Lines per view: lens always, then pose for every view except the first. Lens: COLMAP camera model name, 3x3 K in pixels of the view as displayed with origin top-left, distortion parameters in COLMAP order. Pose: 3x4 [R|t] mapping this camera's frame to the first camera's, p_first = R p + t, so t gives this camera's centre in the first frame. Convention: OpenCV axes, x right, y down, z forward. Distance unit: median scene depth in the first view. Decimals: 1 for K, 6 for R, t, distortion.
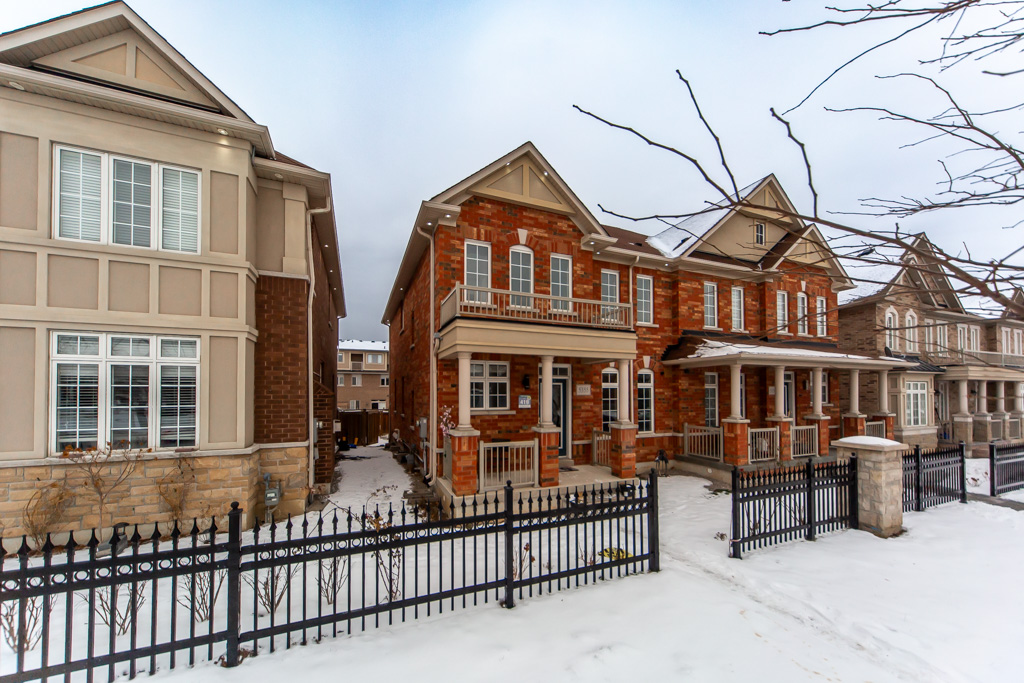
lens RADIAL K [[356.4, 0, 517.1], [0, 356.4, 388.0], [0, 0, 1]] dist [0.001688, 0.000034]
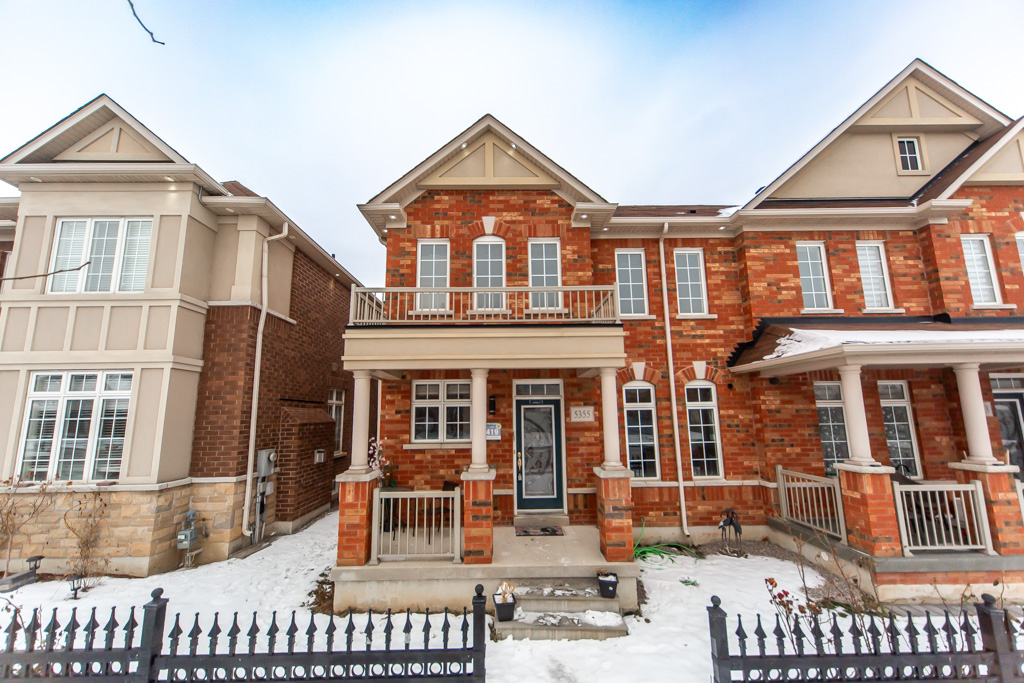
lens RADIAL K [[360.5, 0, 513.8], [0, 360.5, 365.5], [0, 0, 1]] dist [0.002962, 0.000007]
pose [[0.932314, -0.061105, -0.356451, 0.334607], [0.018217, 0.992306, -0.122460, -0.005503], [0.361192, 0.107678, 0.926254, 0.288991]]
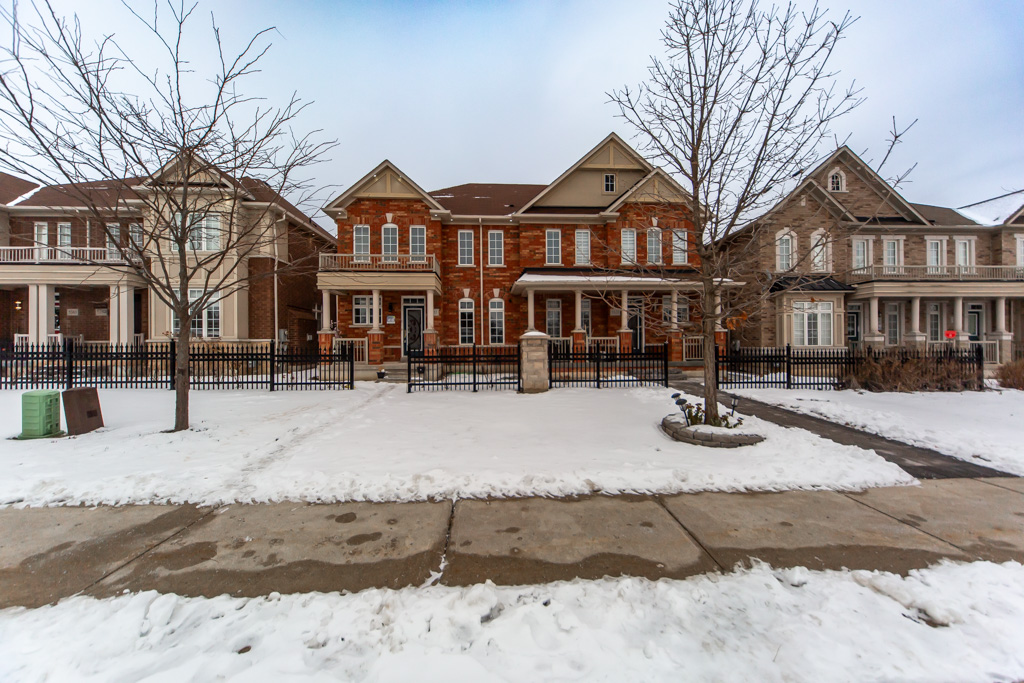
lens RADIAL K [[352.0, 0, 513.5], [0, 352.0, 342.6], [0, 0, 1]] dist [0.002907, 0.000048]
pose [[0.946695, -0.006192, -0.322073, 1.038582], [0.010183, 0.999891, 0.010708, 0.127048], [0.321972, -0.013417, 0.946654, -0.331734]]
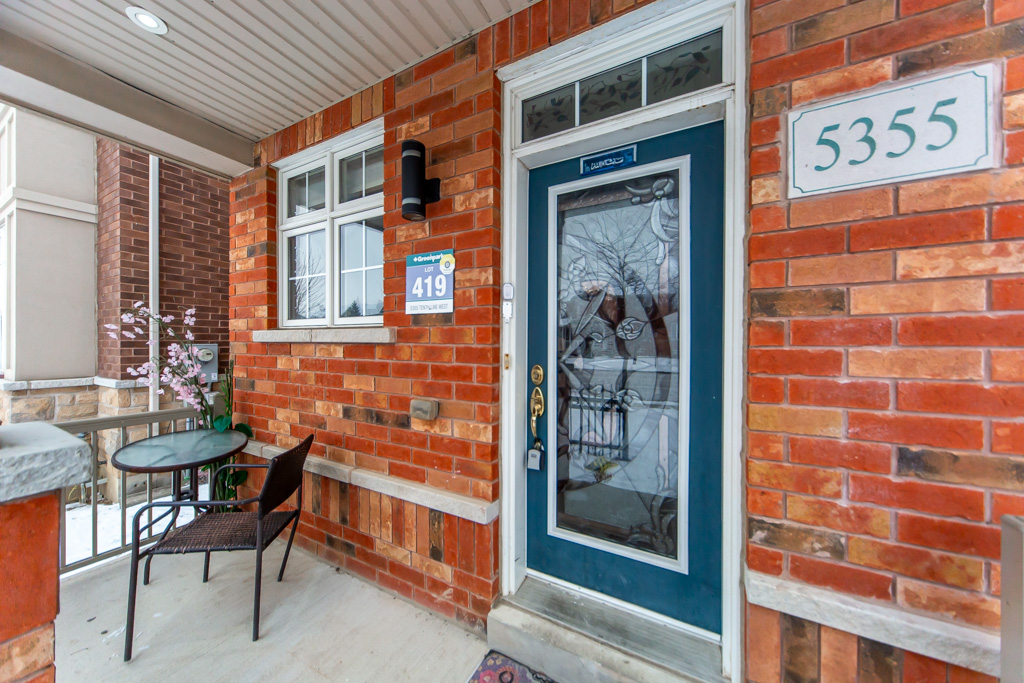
lens RADIAL K [[357.5, 0, 512.0], [0, 357.5, 341.5], [0, 0, 1]] dist [0.000882, 0.000013]
pose [[0.643860, 0.002819, -0.765138, 0.206090], [0.007992, 0.999914, 0.010409, 0.068045], [0.765101, -0.012817, 0.643782, 0.878666]]
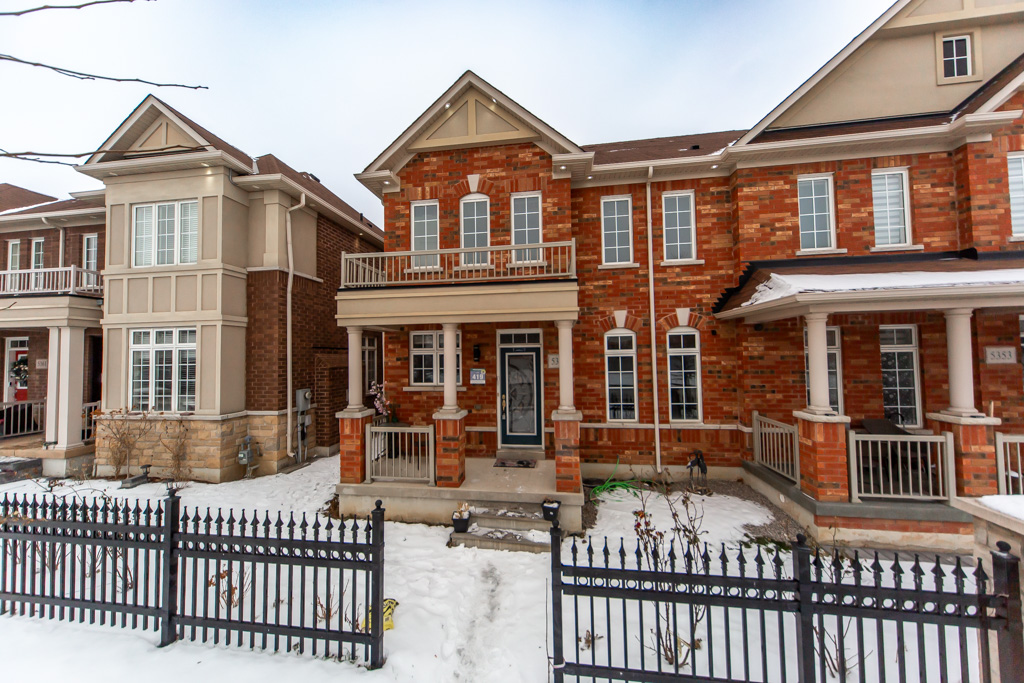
lens RADIAL K [[352.0, 0, 513.5], [0, 352.0, 342.6], [0, 0, 1]] dist [0.002907, 0.000048]
pose [[0.867398, -0.030573, -0.496675, 0.497273], [0.023483, 0.999514, -0.020514, -0.021707], [0.497060, 0.006130, 0.867694, 0.310127]]
